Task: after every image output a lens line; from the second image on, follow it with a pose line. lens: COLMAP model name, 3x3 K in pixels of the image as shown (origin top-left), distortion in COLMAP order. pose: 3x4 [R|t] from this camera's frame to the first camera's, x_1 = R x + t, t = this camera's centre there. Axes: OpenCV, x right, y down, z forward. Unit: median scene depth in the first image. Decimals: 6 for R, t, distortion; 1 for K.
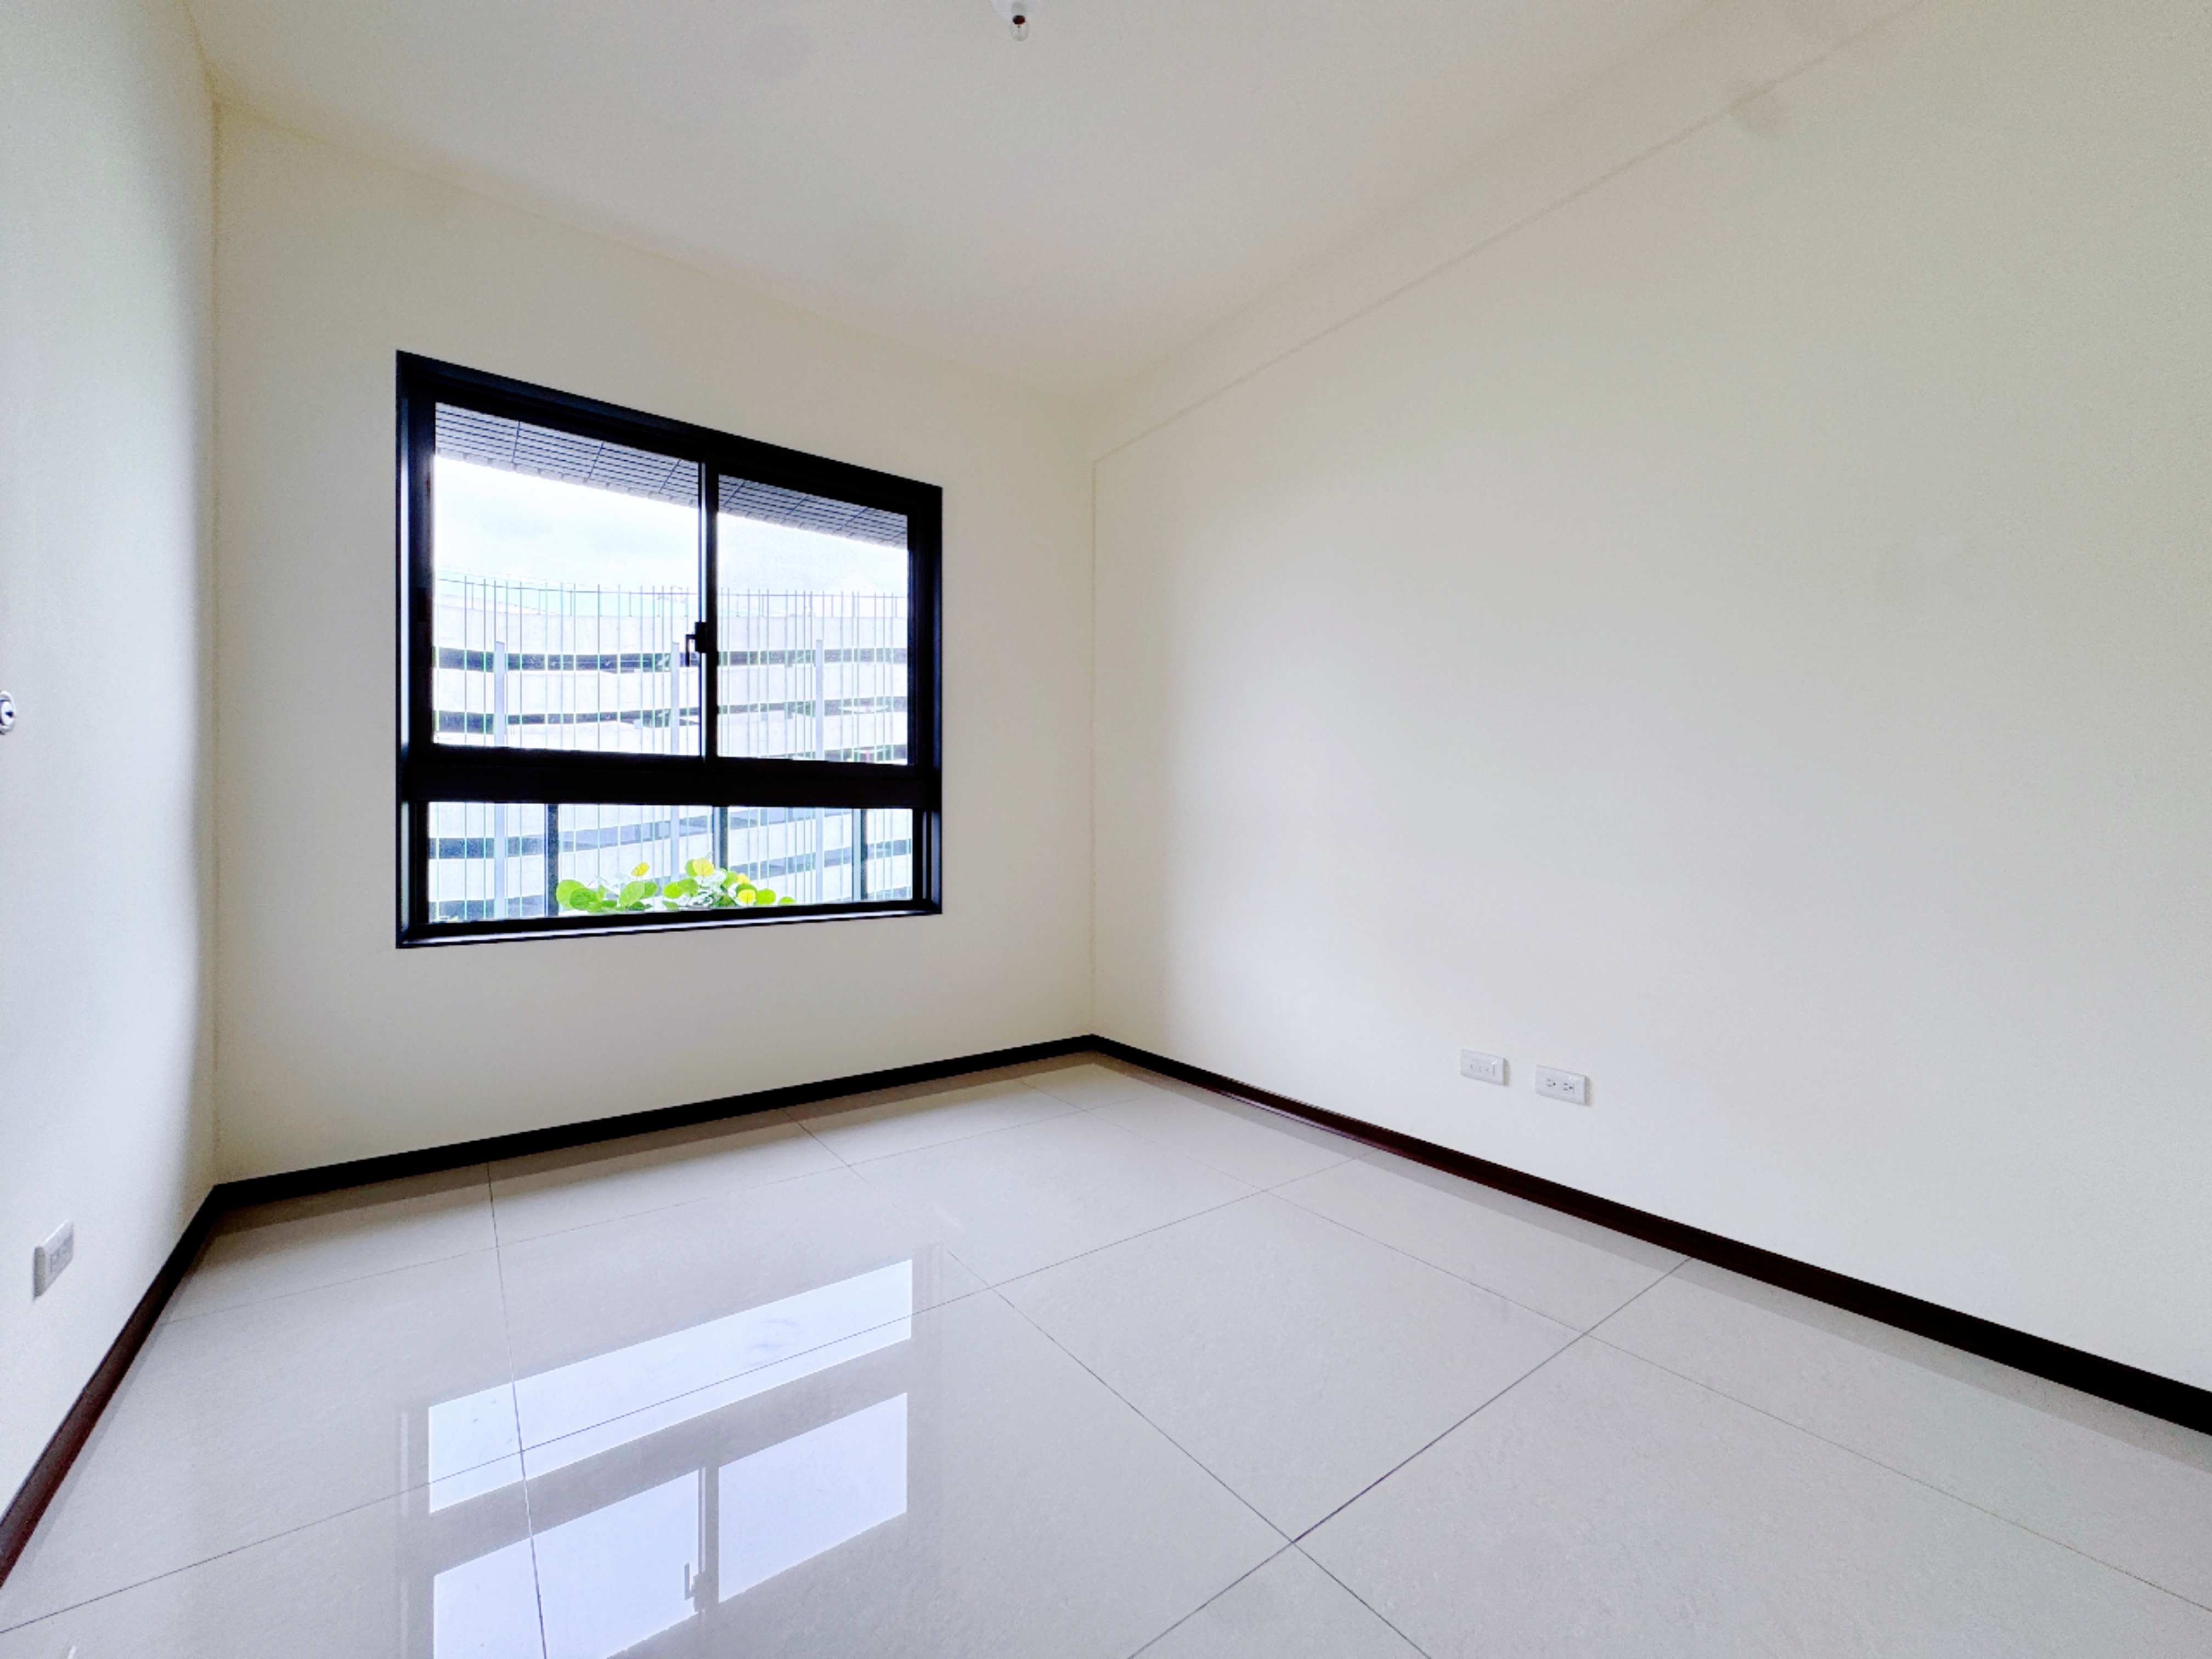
lens RADIAL K [[893.7, 0, 1096.4], [0, 893.7, 823.5], [0, 0, 1]] dist [-0.003394, 0.000314]
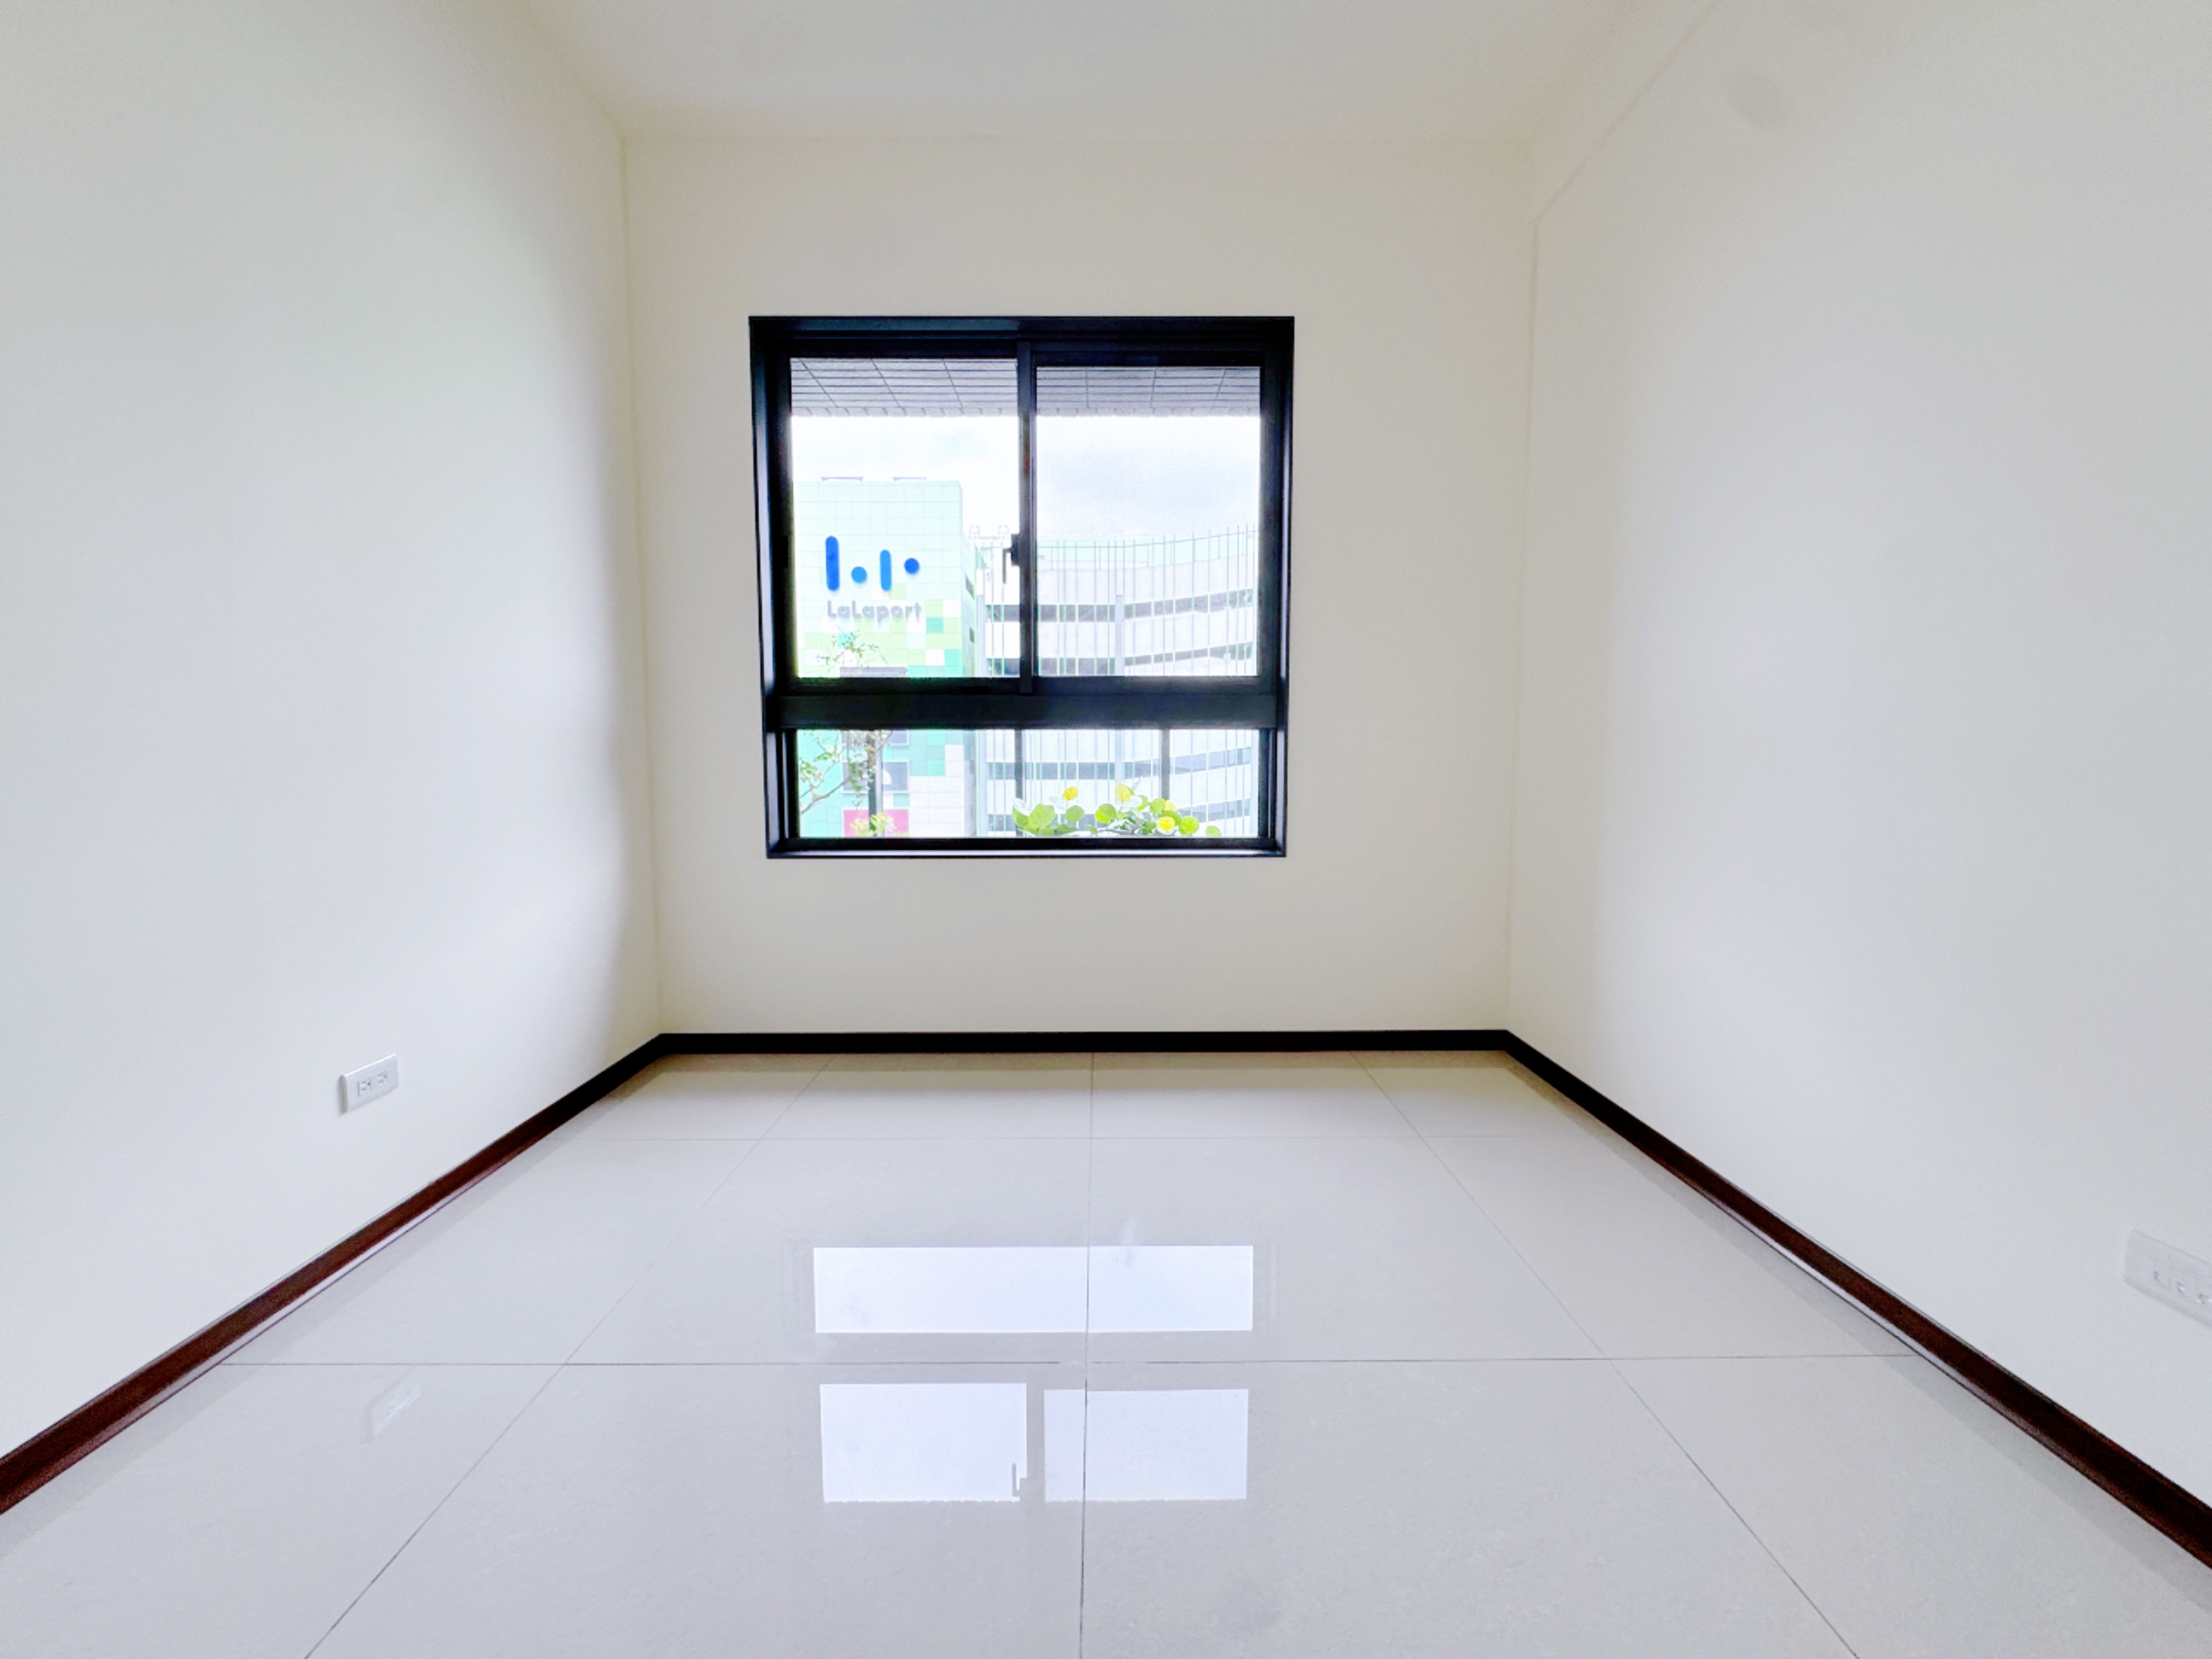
lens RADIAL K [[893.7, 0, 1100.7], [0, 893.7, 824.7], [0, 0, 1]] dist [-0.003394, 0.000314]
pose [[0.807875, 0.044632, -0.587661, 0.165736], [0.005088, 0.996563, 0.082682, 0.001925], [0.589332, -0.069786, 0.804871, 0.228478]]
